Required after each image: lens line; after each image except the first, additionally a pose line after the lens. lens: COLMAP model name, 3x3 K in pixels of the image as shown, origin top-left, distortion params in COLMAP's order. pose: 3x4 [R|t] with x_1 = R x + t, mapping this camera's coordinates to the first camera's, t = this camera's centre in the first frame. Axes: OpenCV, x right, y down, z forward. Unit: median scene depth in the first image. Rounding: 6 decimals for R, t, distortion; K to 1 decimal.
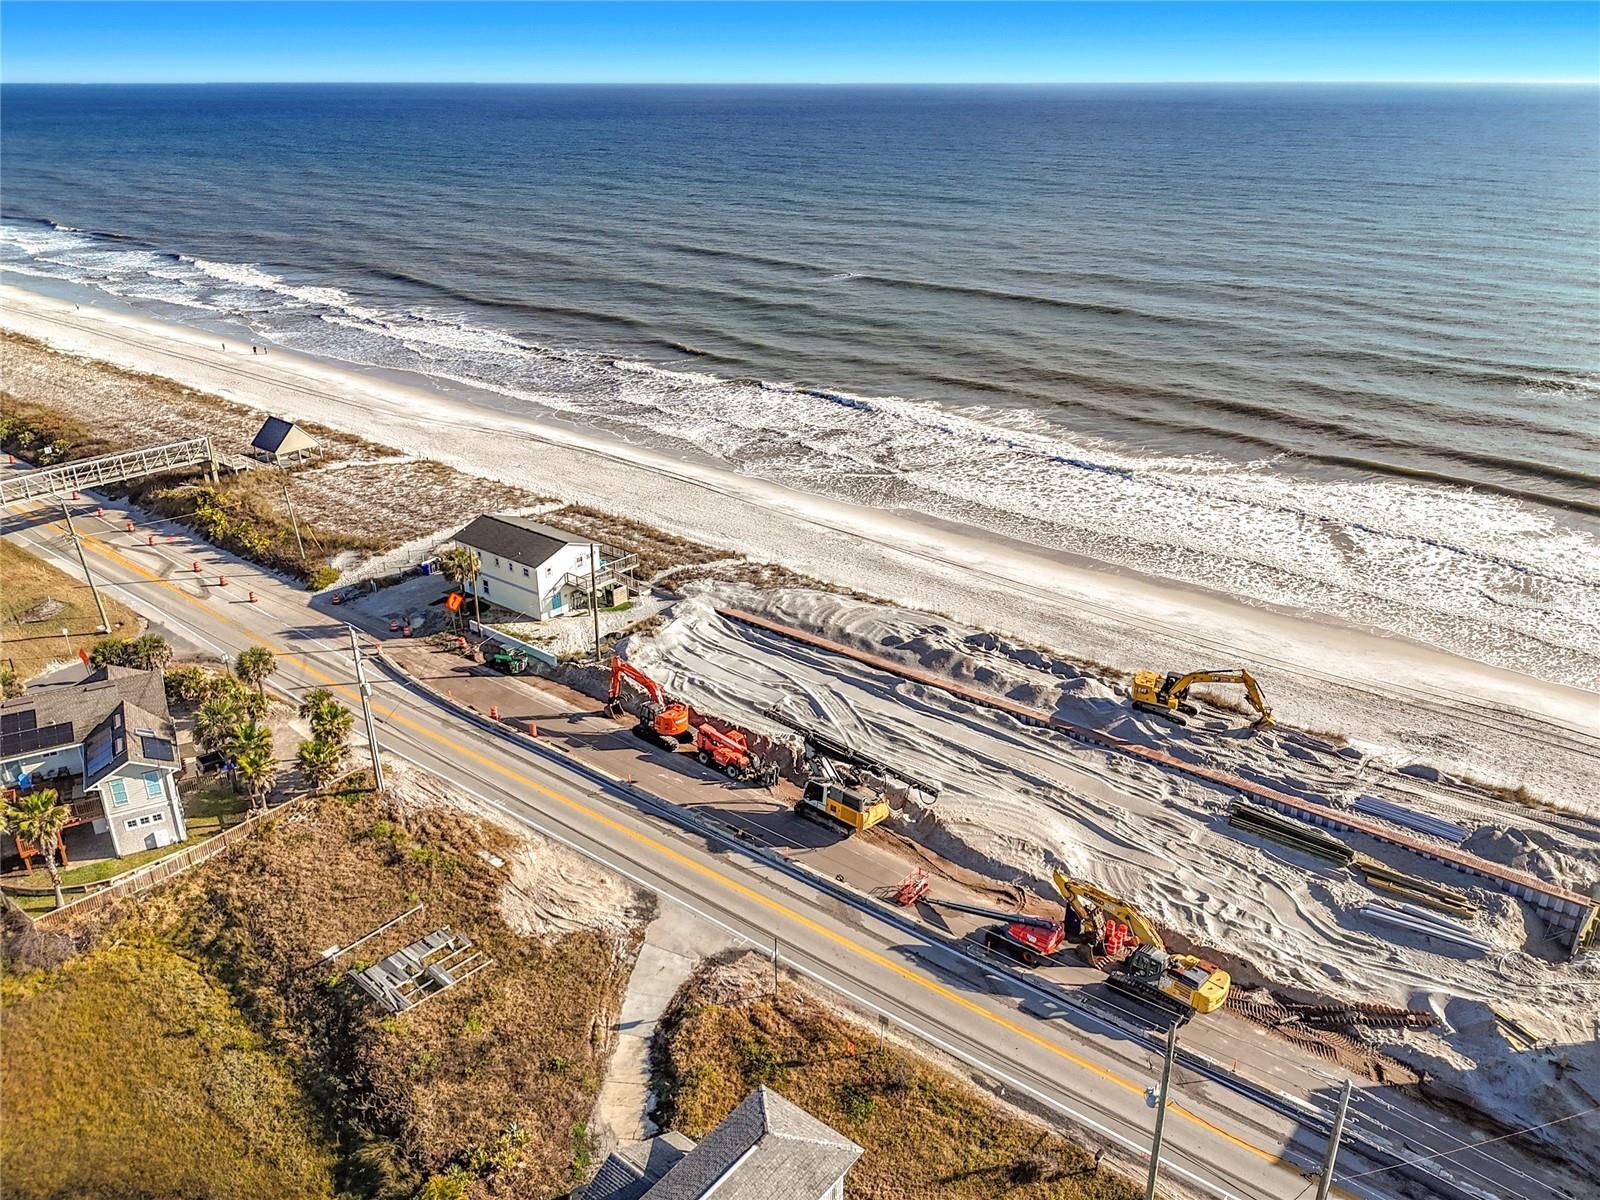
lens RADIAL K [[1213.2, 0, 800.0], [0, 1213.2, 545.1], [0, 0, 1]] dist [0.110122, -0.152914]
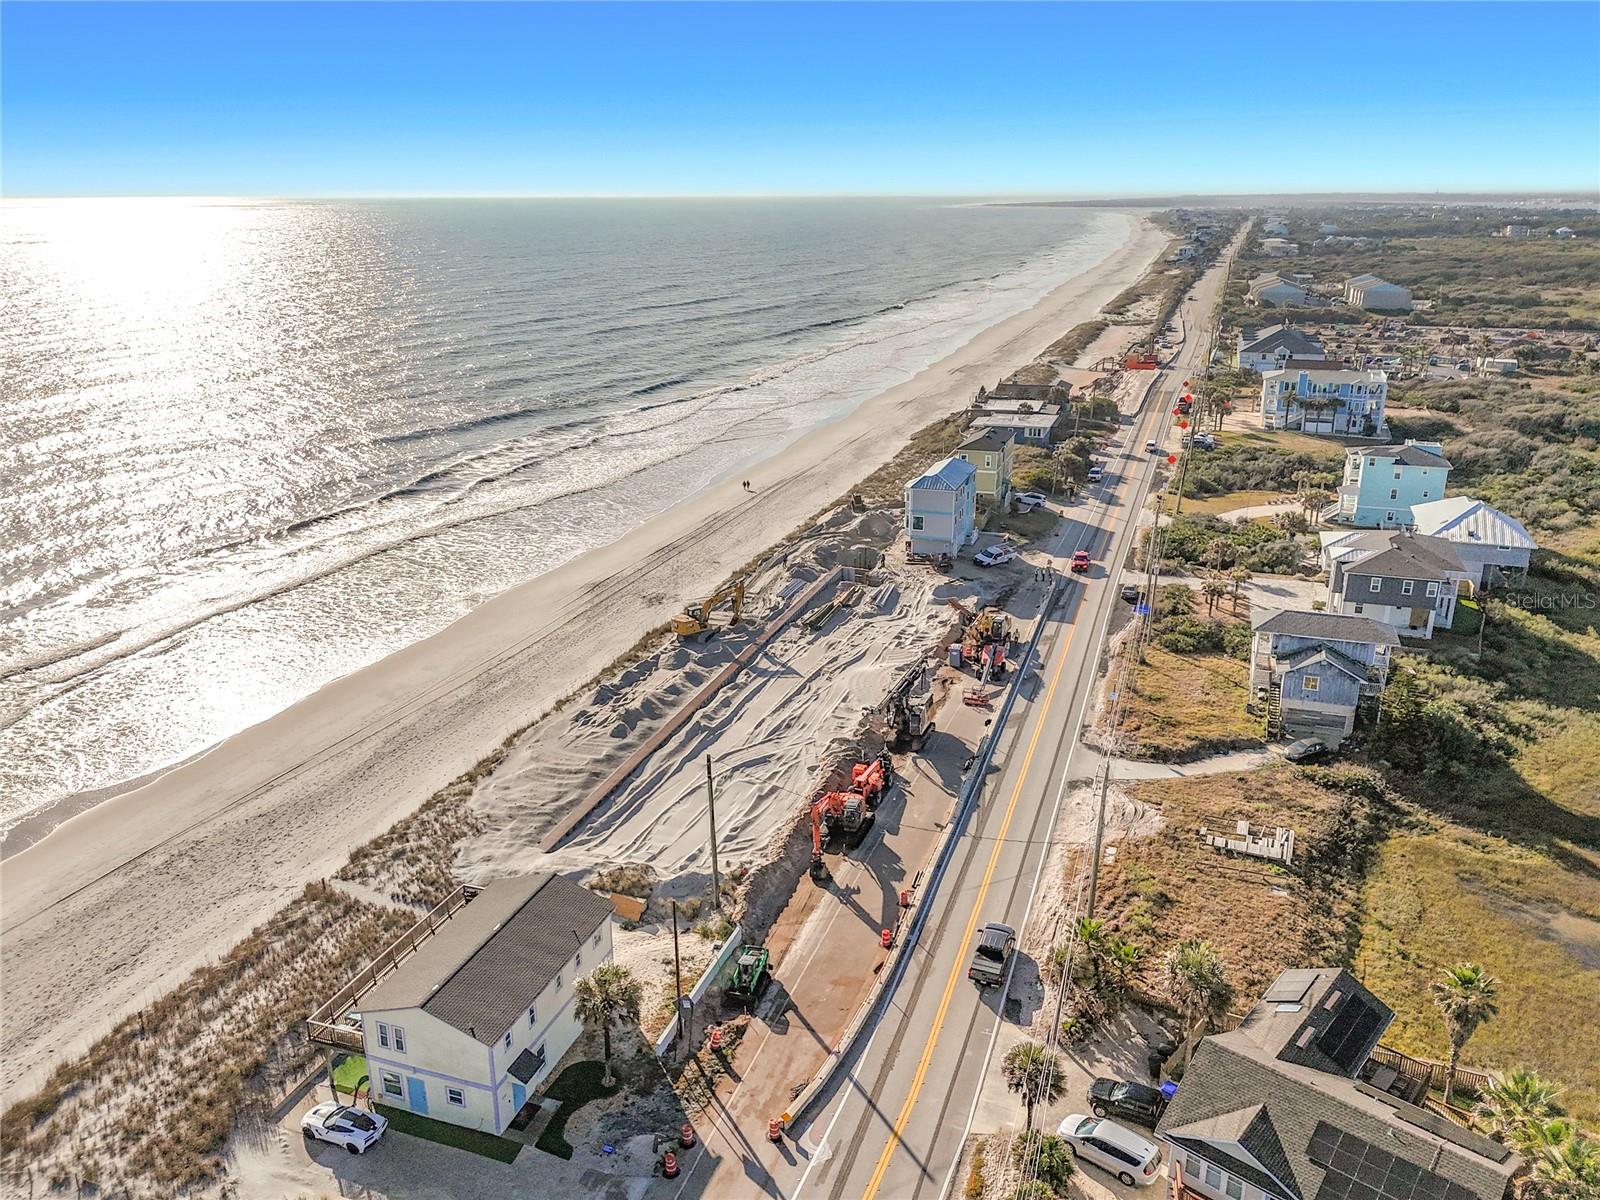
lens RADIAL K [[1199.0, 0, 803.3], [0, 1199.0, 600.1], [0, 0, 1]] dist [0.065657, -0.100053]
pose [[-0.337119, -0.299728, 0.892476, -0.956368], [0.339438, 0.845514, 0.412174, -0.424809], [-0.878142, 0.441892, -0.183299, 1.224905]]
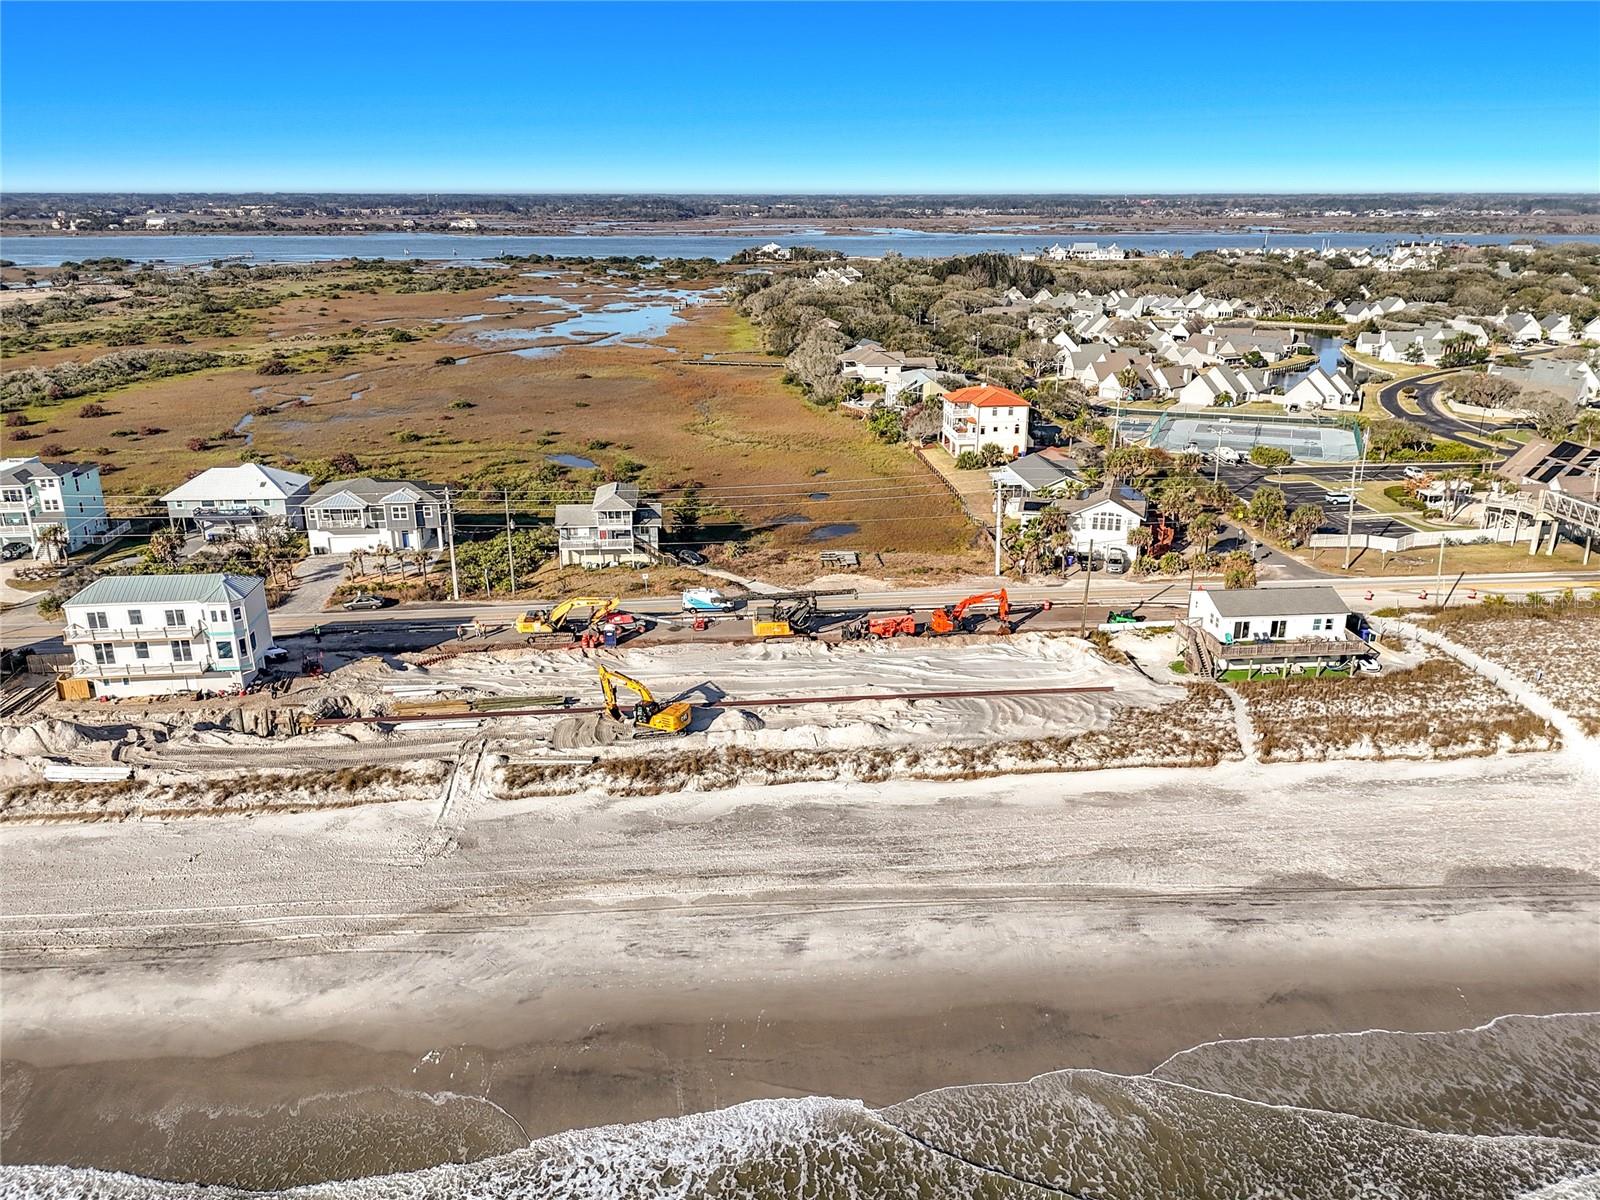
lens RADIAL K [[1187.5, 0, 802.4], [0, 1187.5, 603.4], [0, 0, 1]] dist [0.075735, -0.106251]
pose [[-0.713755, 0.228737, -0.661991, 0.952773], [-0.249624, 0.800023, 0.545574, -0.602590], [0.654402, 0.554655, -0.513922, 1.699803]]
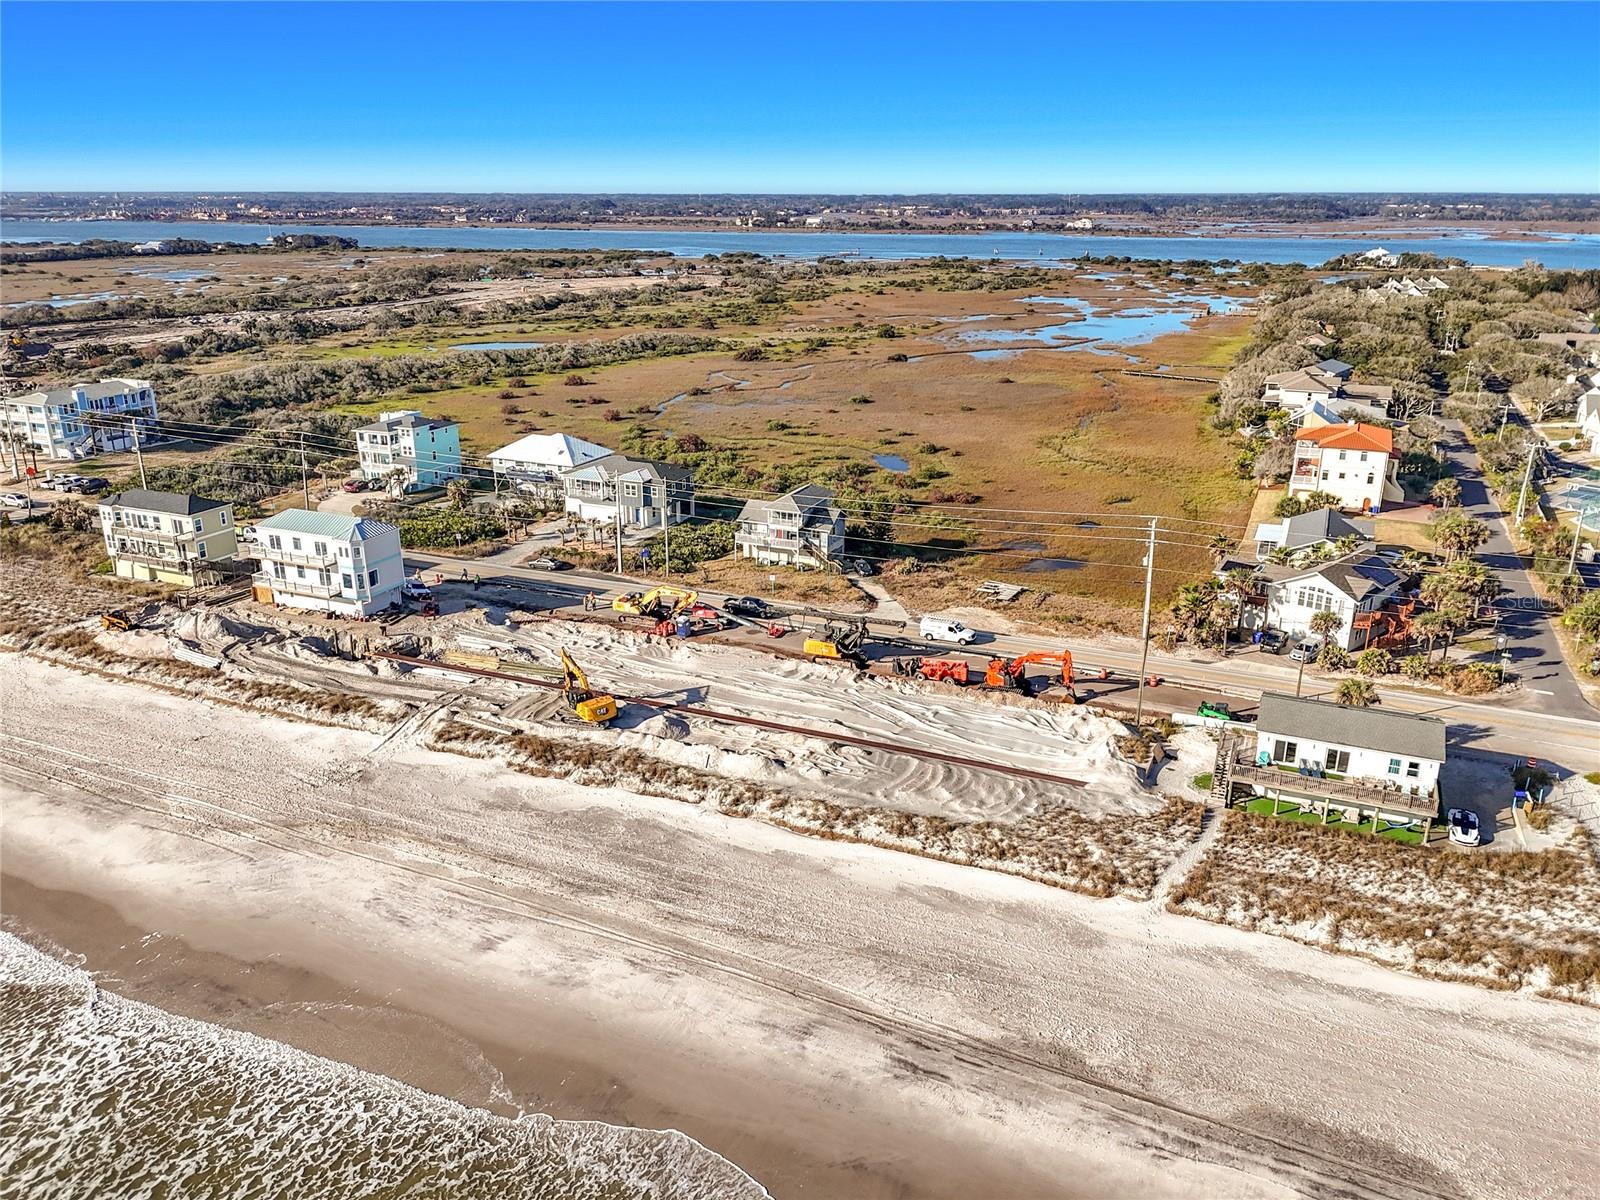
lens RADIAL K [[1187.5, 0, 802.4], [0, 1187.5, 603.4], [0, 0, 1]] dist [0.075735, -0.106251]
pose [[-0.965291, 0.085345, -0.246838, 0.407216], [-0.093077, 0.770637, 0.630440, -0.702936], [0.244027, 0.631533, -0.735946, 1.939771]]
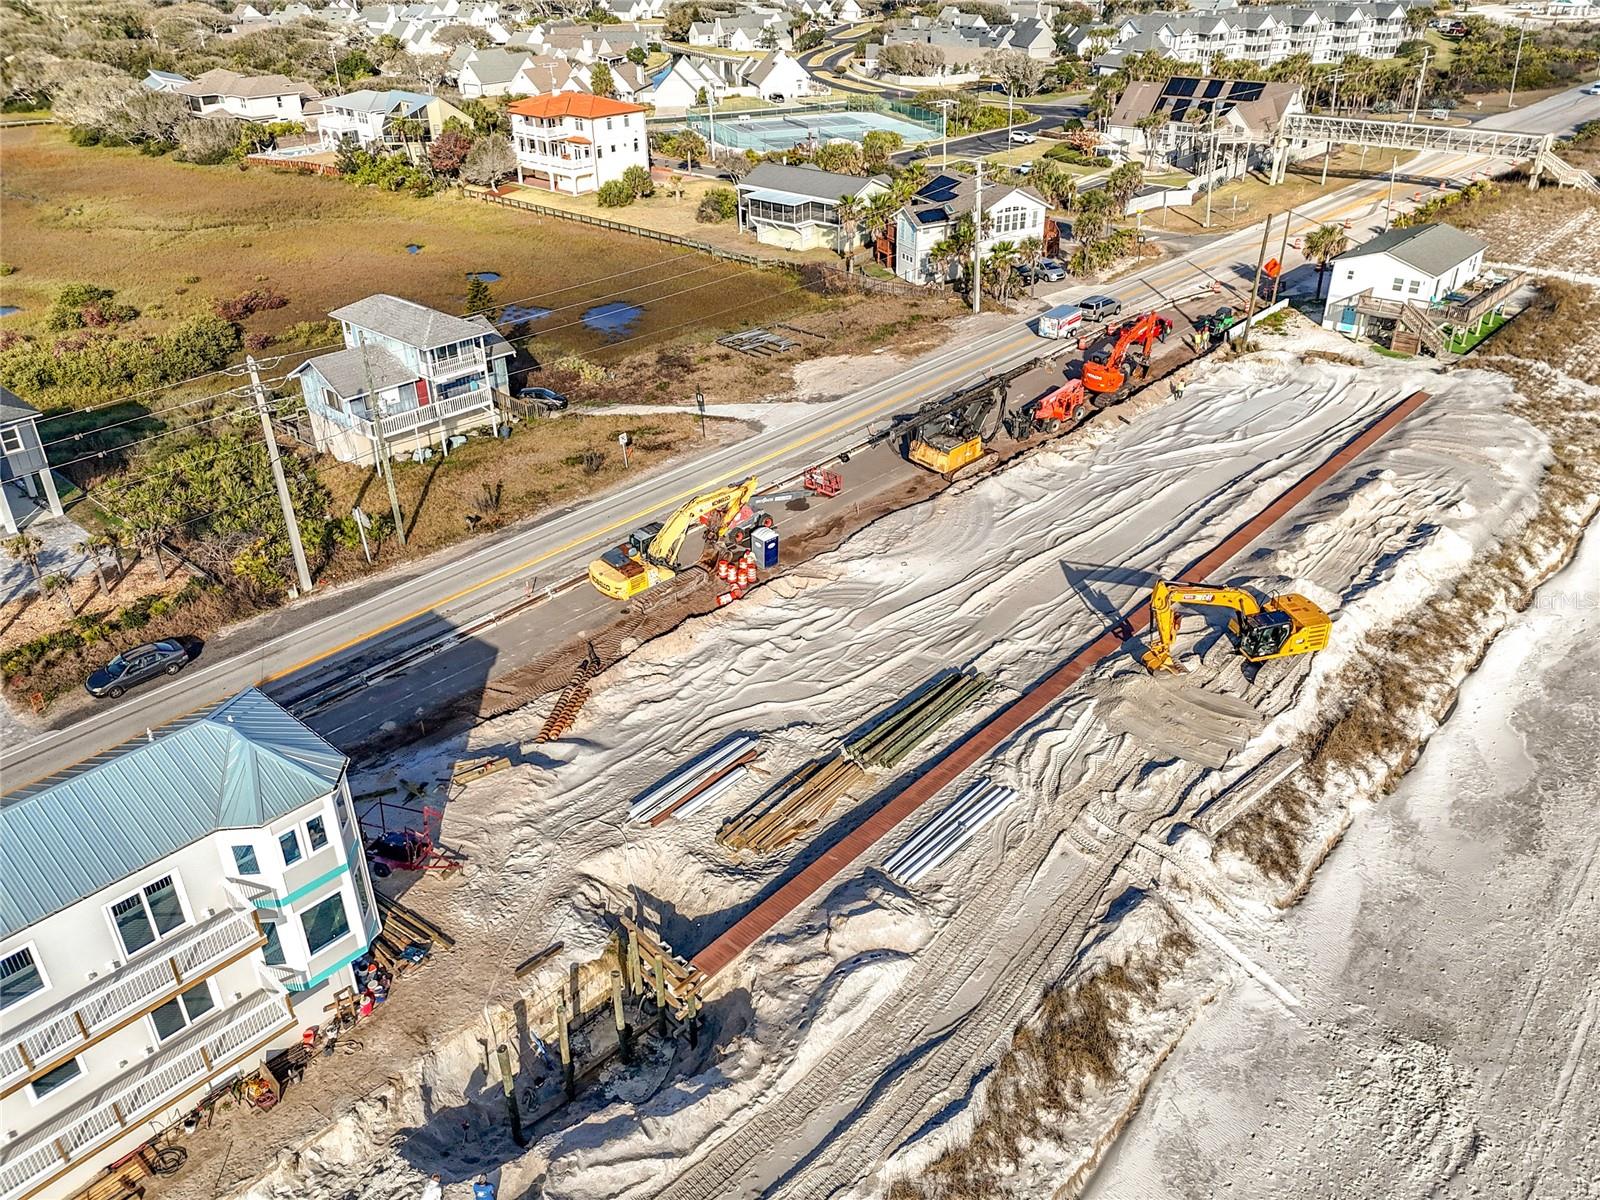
lens RADIAL K [[1198.5, 0, 805.2], [0, 1198.5, 580.5], [0, 0, 1]] dist [0.075686, -0.077325]
pose [[-0.060977, 0.486412, -0.871599, 0.867557], [-0.343315, 0.809725, 0.475900, -0.102691], [0.937239, 0.328252, 0.117618, 0.788303]]
